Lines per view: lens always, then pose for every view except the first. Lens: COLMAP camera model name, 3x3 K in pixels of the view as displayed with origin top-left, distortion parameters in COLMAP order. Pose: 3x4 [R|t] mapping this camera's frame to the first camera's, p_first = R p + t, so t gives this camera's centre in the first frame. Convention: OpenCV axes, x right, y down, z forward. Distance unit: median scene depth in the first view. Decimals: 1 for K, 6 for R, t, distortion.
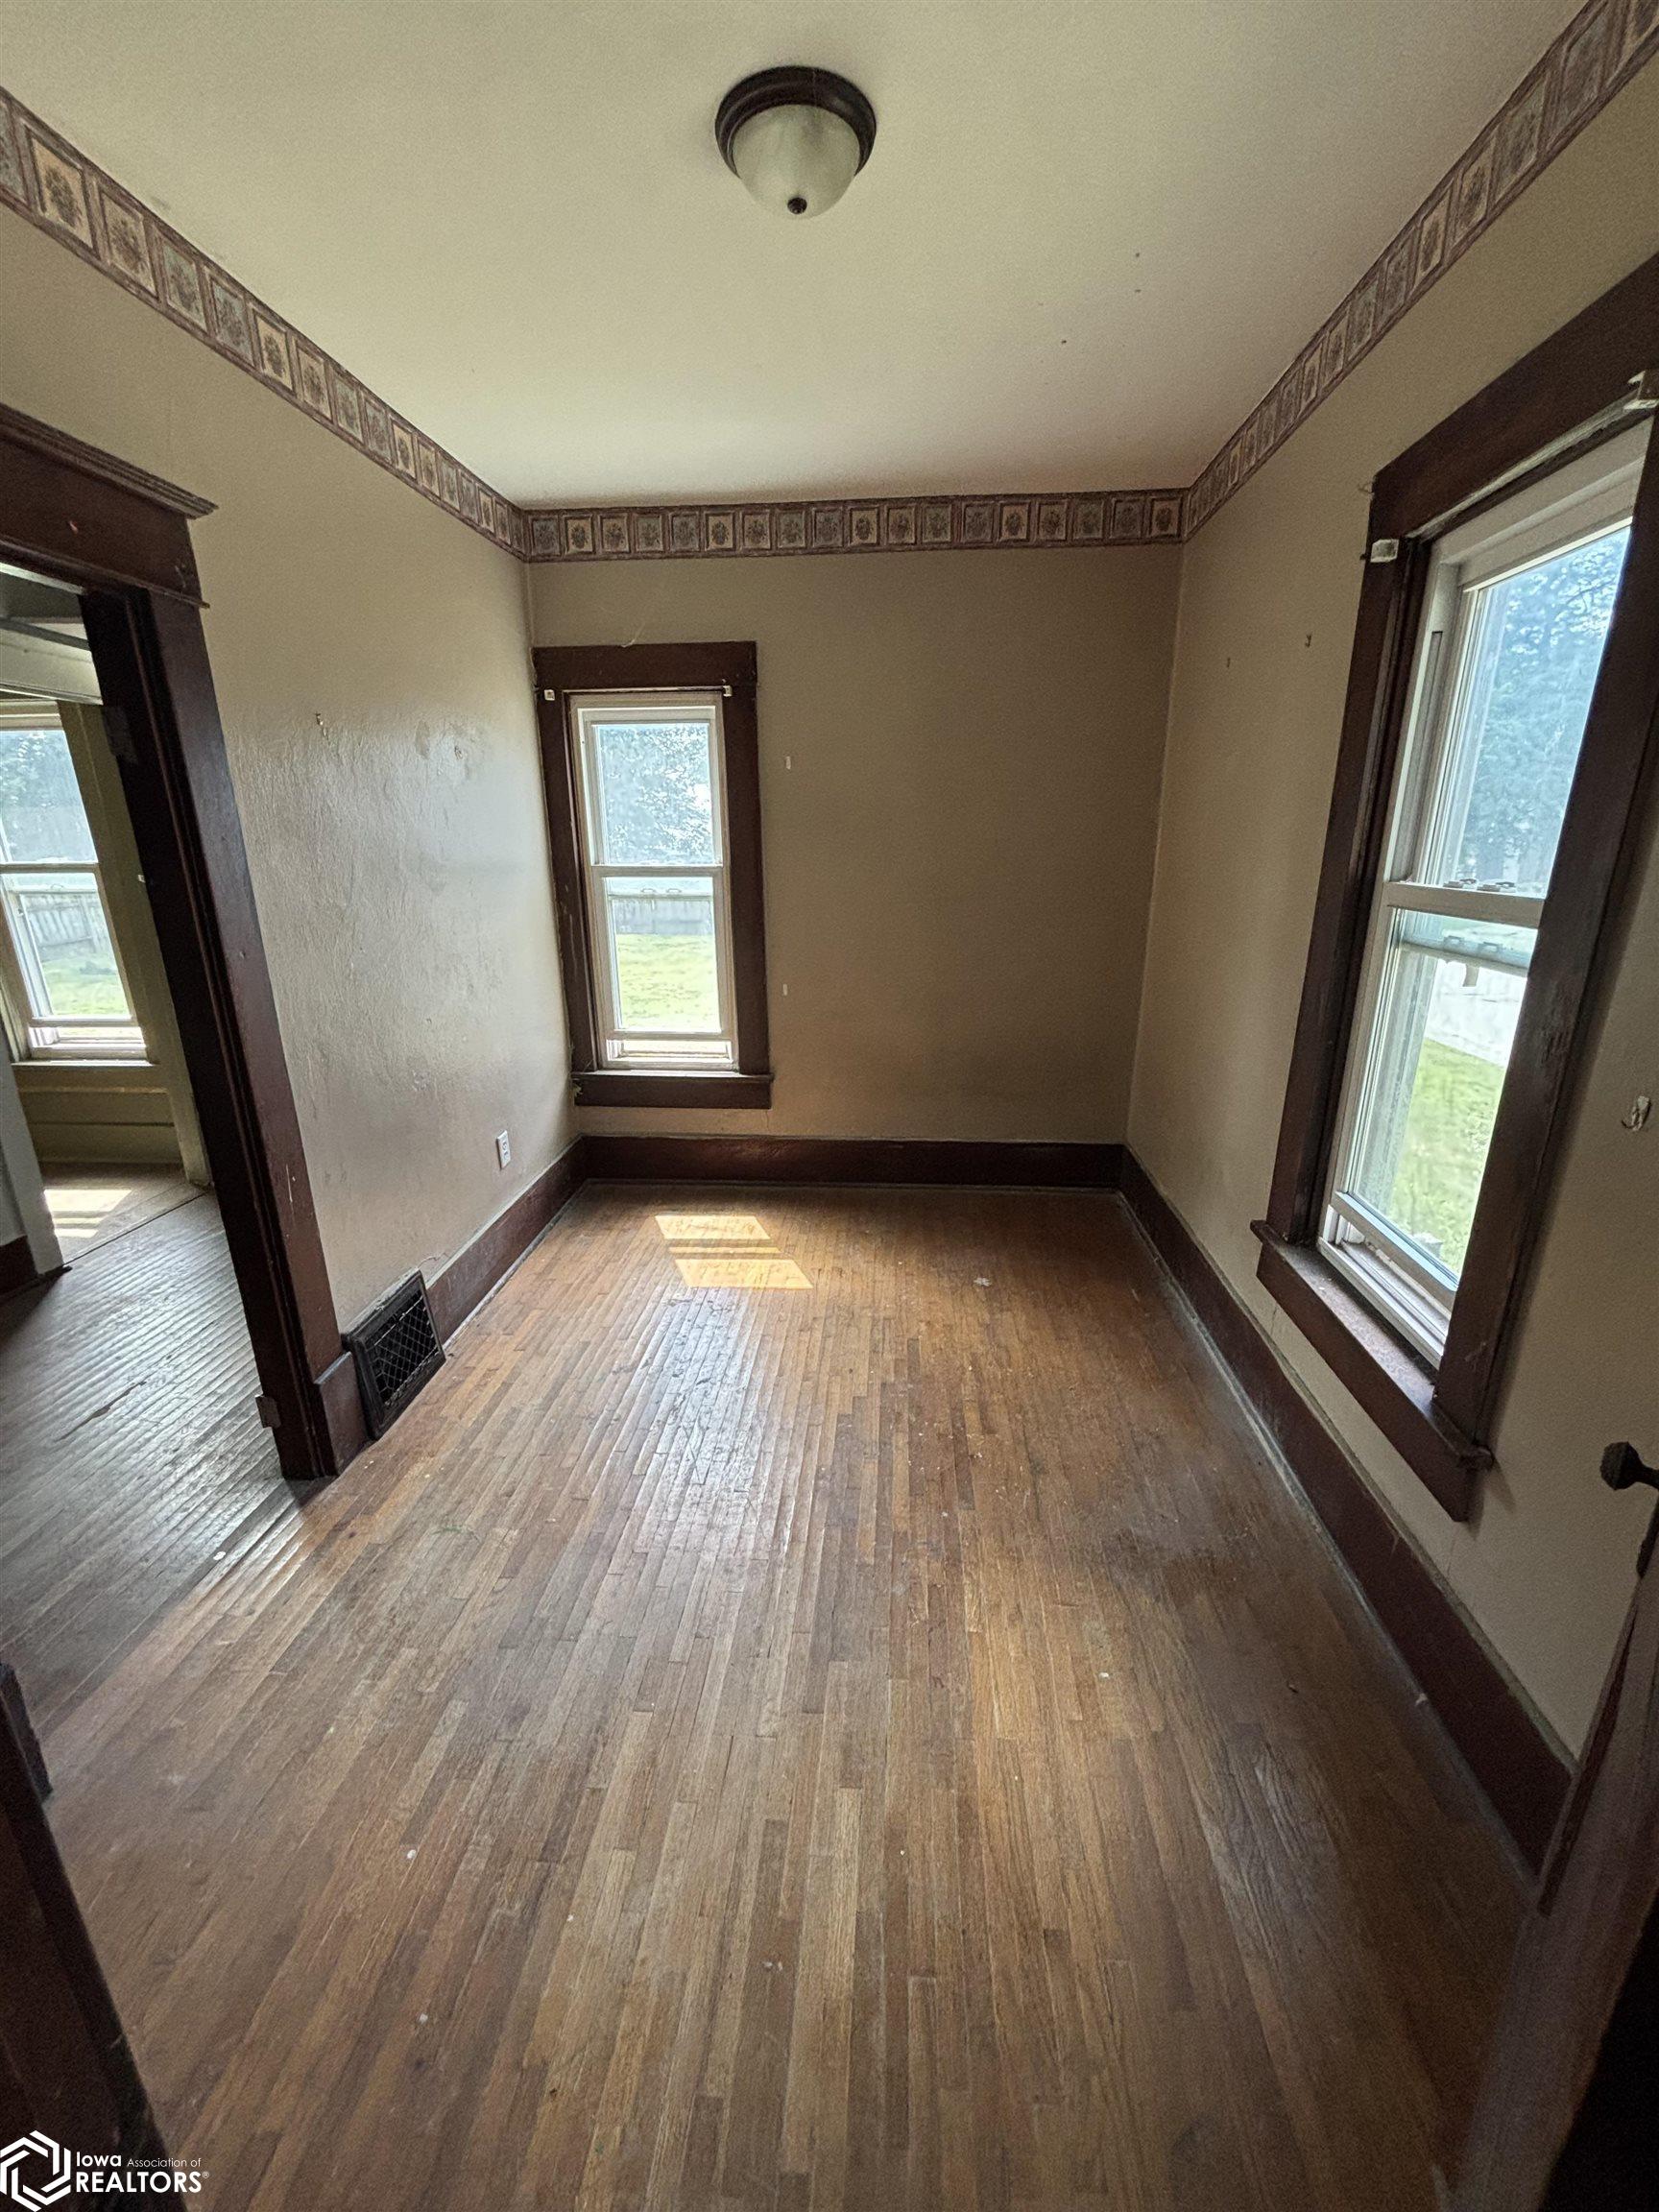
lens RADIAL K [[893.3, 0, 835.4], [0, 893.3, 1107.8], [0, 0, 1]] dist [0.001361, 0.001702]
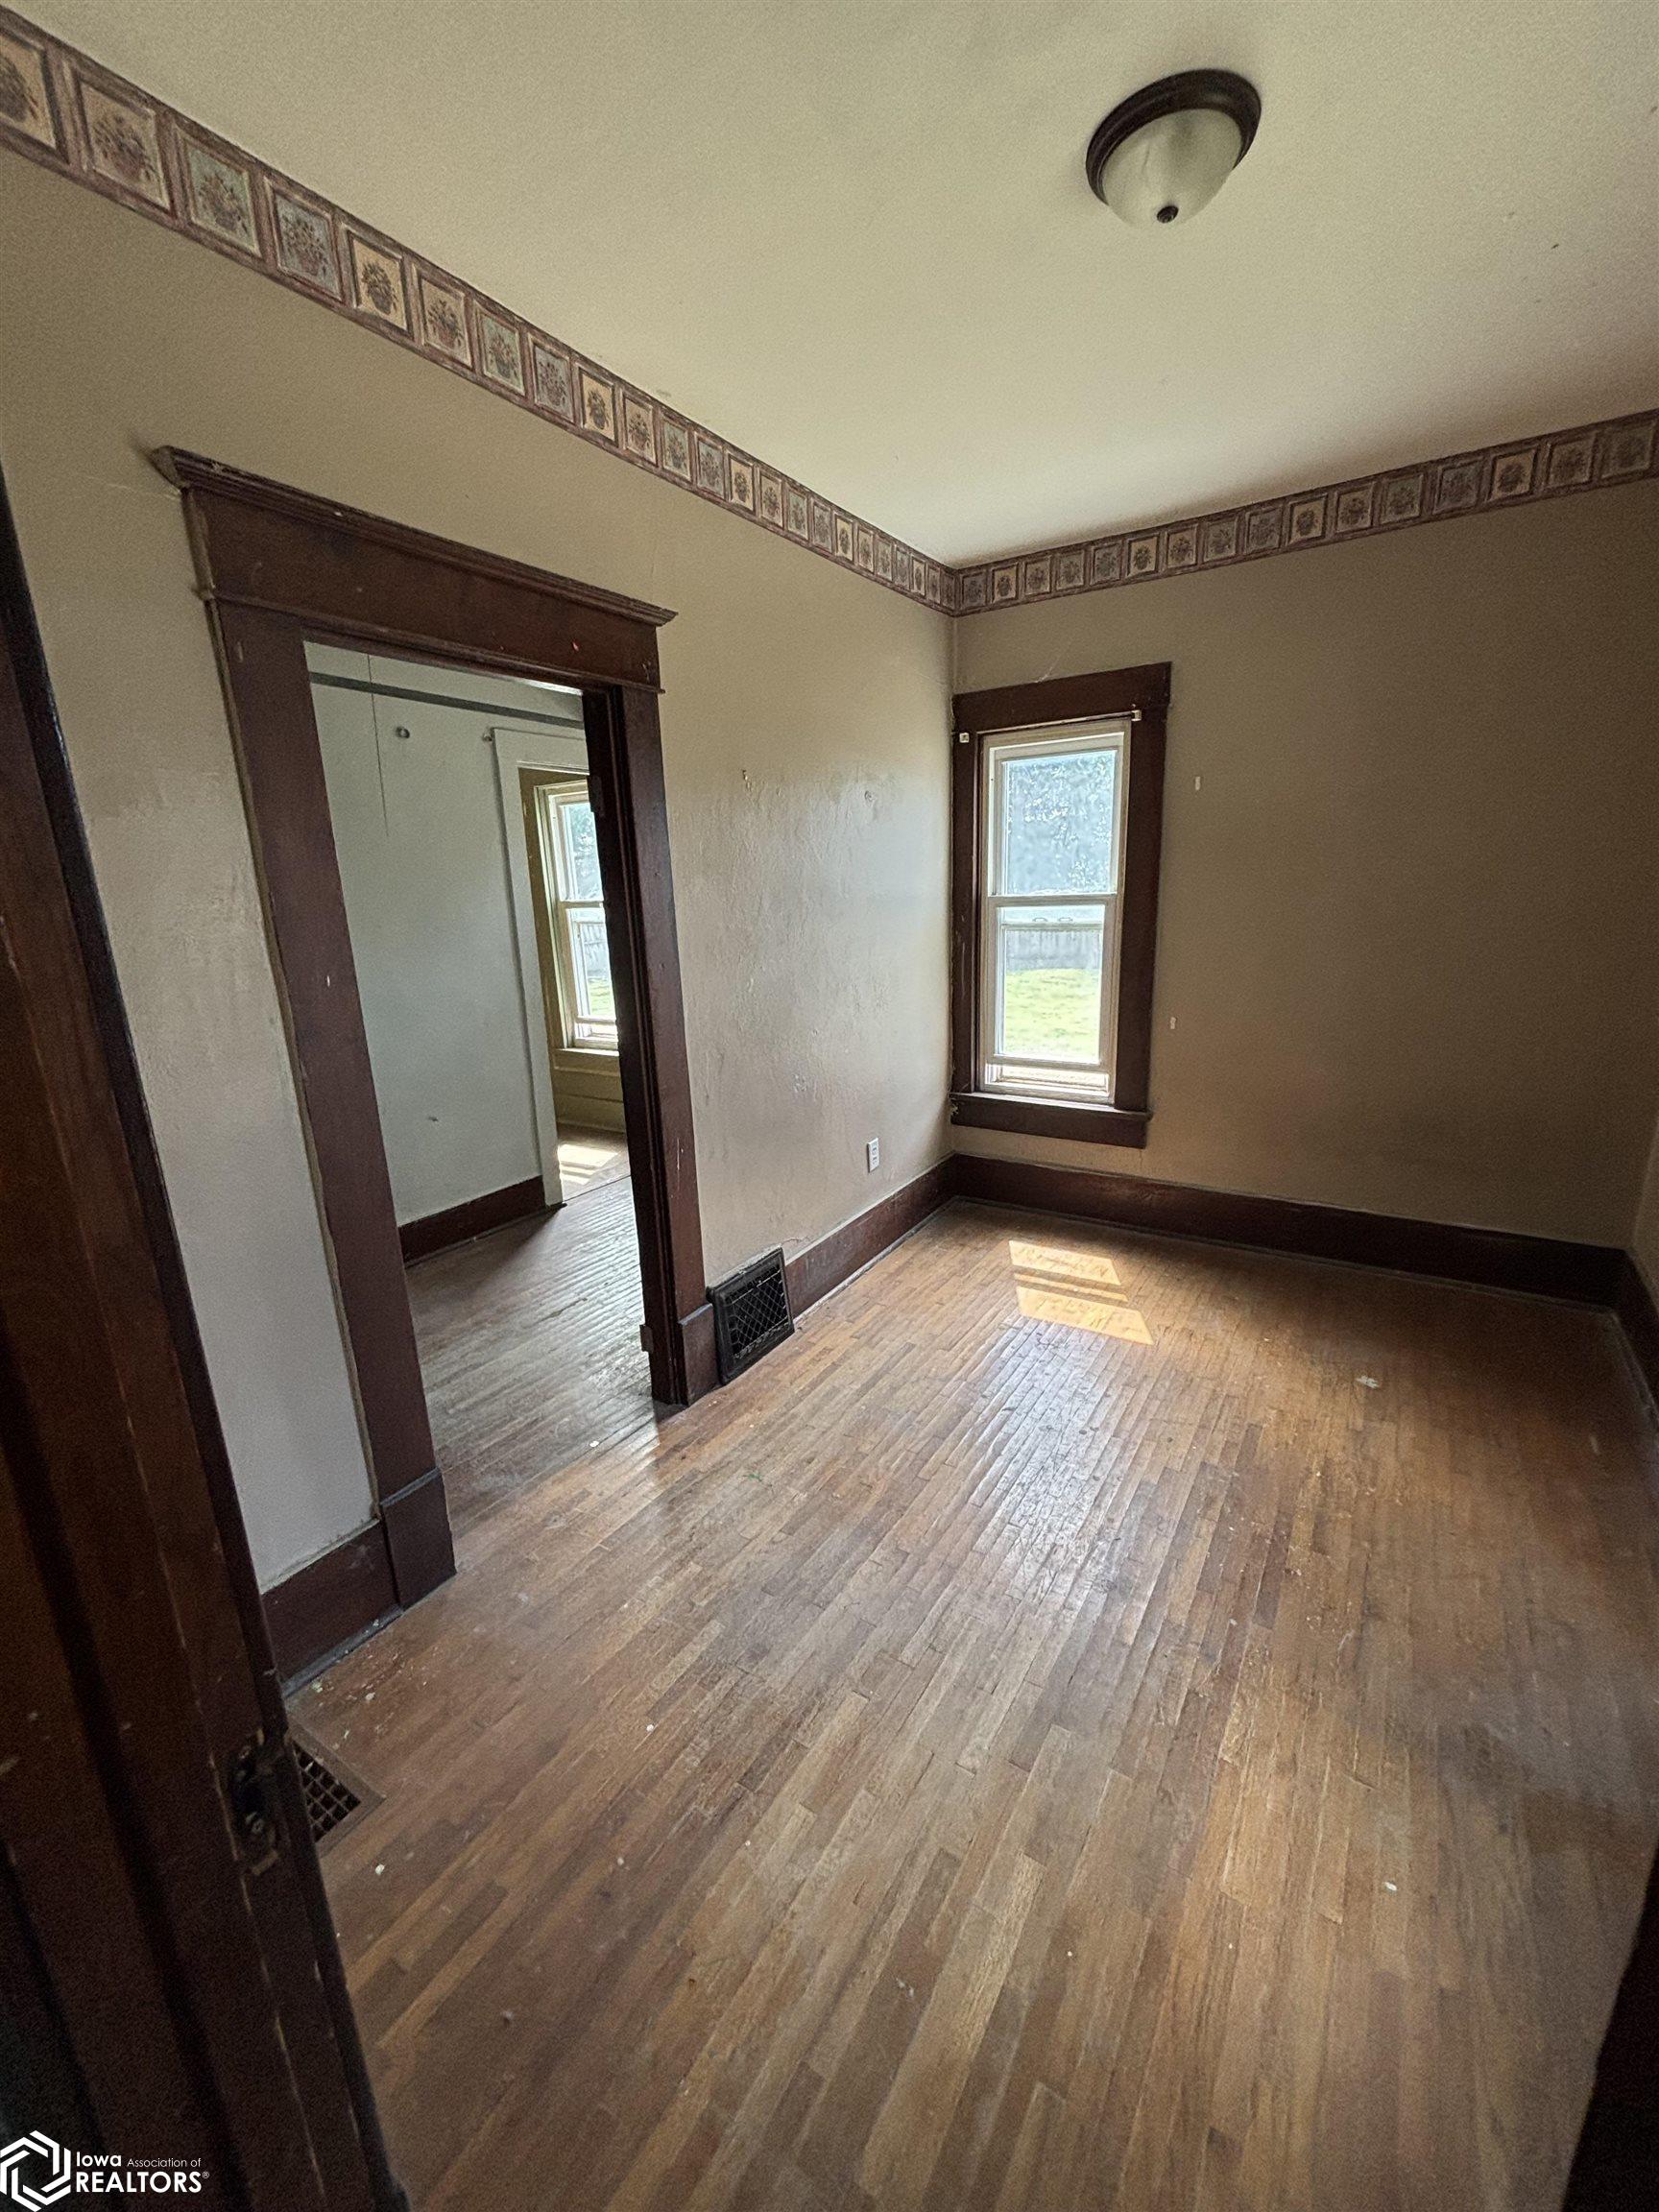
lens RADIAL K [[893.3, 0, 834.3], [0, 893.3, 1107.9], [0, 0, 1]] dist [0.001361, 0.001702]
pose [[0.880319, 0.096871, -0.464386, 0.123401], [-0.114621, 0.993358, -0.010068, 0.008906], [0.460326, 0.062091, 0.885576, 0.017402]]
